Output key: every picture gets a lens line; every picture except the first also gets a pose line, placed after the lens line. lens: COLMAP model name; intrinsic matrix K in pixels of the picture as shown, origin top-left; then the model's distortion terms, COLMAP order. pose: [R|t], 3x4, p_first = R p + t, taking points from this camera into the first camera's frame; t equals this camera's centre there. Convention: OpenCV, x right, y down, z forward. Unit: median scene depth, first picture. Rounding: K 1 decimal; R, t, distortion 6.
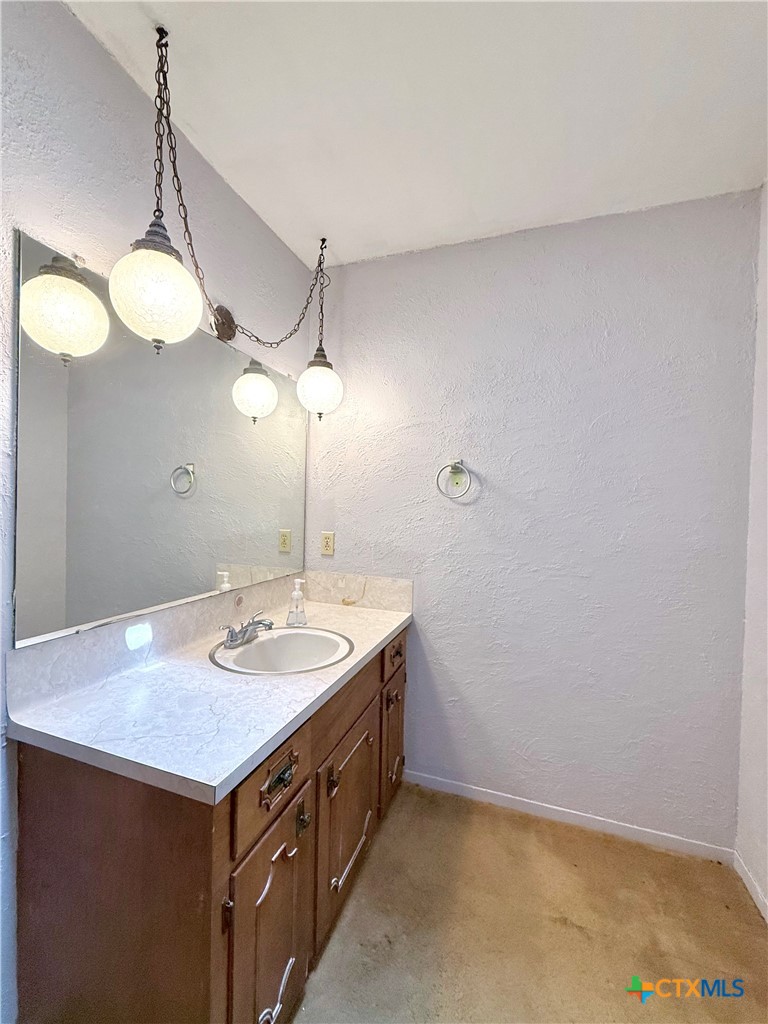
lens RADIAL K [[406.8, 0, 402.9], [0, 406.8, 512.7], [0, 0, 1]] dist [0.000924, -0.000485]
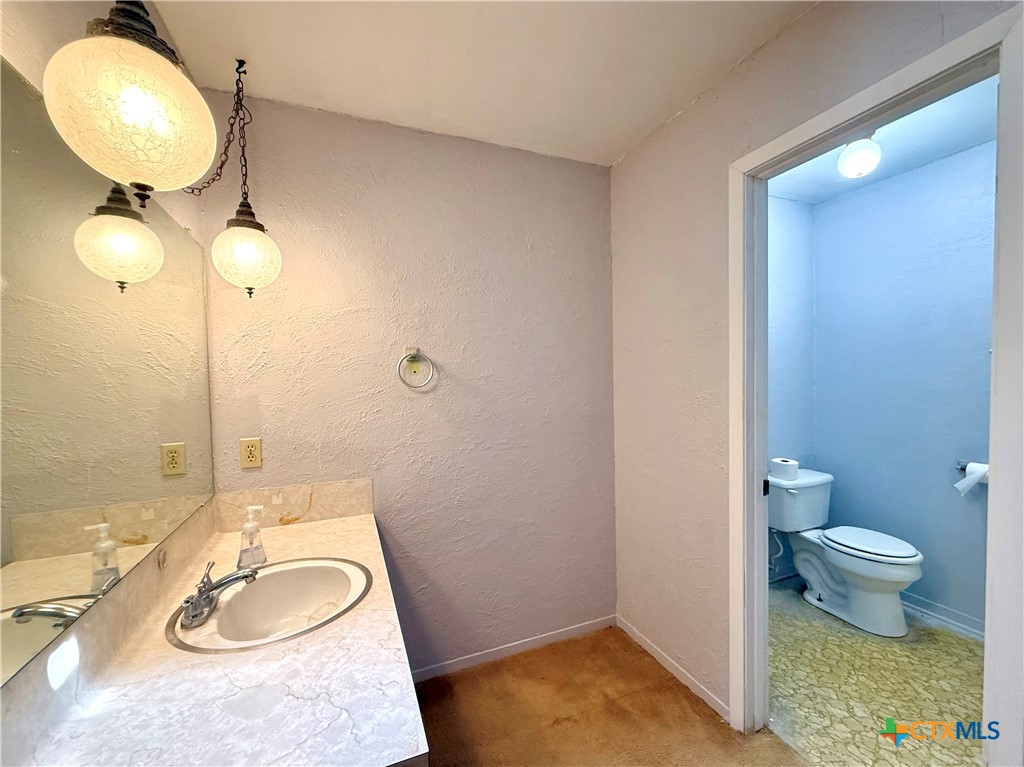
lens RADIAL K [[416.4, 0, 512.5], [0, 416.4, 385.8], [0, 0, 1]] dist [-0.000999, -0.000145]
pose [[0.756039, -0.057914, 0.651960, -0.356444], [0.048994, 0.998291, 0.031864, -0.060056], [-0.652691, 0.007851, 0.757584, 0.076131]]
